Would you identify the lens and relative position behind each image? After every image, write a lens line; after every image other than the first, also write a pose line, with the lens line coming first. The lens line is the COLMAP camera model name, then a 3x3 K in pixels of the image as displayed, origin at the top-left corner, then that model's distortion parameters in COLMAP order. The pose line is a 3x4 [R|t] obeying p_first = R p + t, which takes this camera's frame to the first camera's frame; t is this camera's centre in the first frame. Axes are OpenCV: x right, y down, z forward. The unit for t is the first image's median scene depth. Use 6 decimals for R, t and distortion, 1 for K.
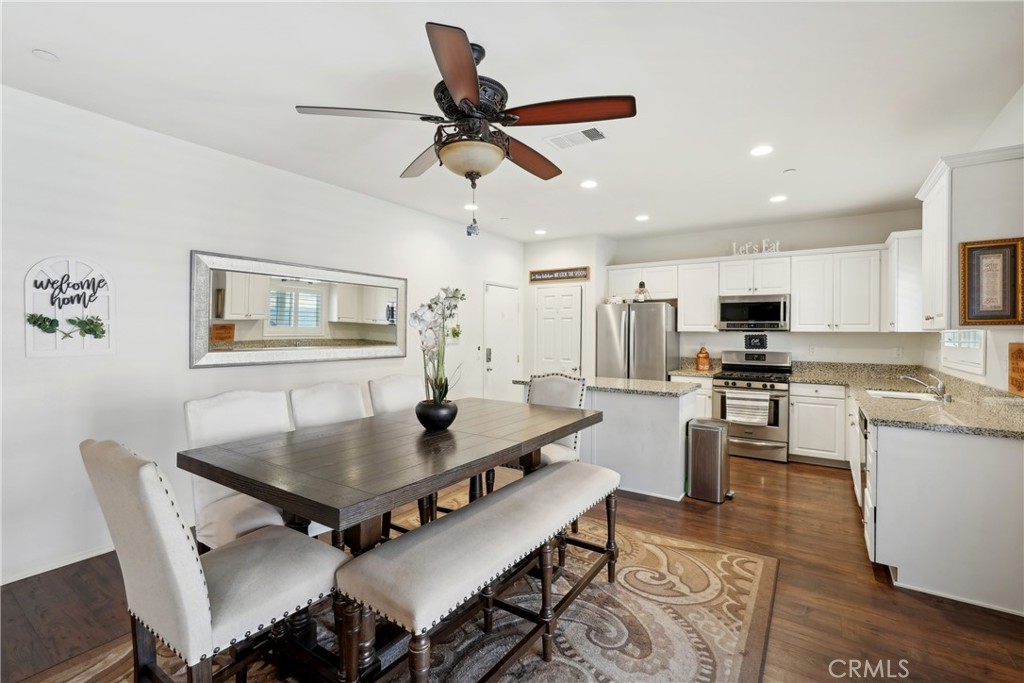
lens RADIAL K [[459.1, 0, 513.4], [0, 459.1, 337.4], [0, 0, 1]] dist [-0.002850, 0.000272]
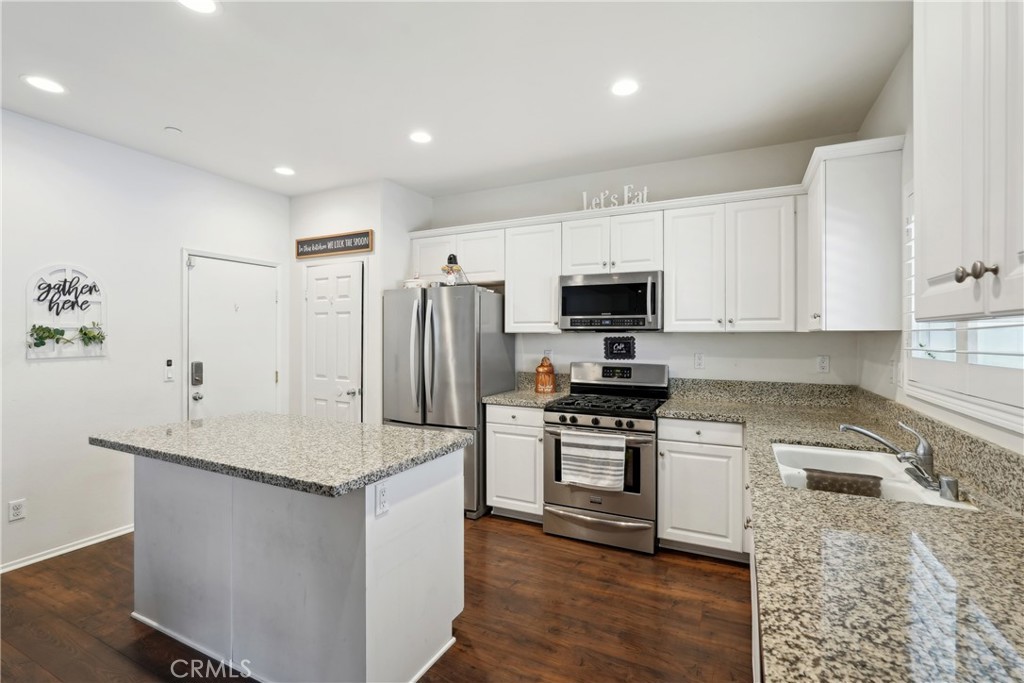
lens RADIAL K [[459.1, 0, 513.4], [0, 459.1, 337.4], [0, 0, 1]] dist [-0.002850, 0.000272]
pose [[0.991126, -0.005792, 0.132799, 0.305435], [0.006588, 0.999963, -0.005561, -0.002809], [-0.132761, 0.006387, 0.991127, 0.393095]]
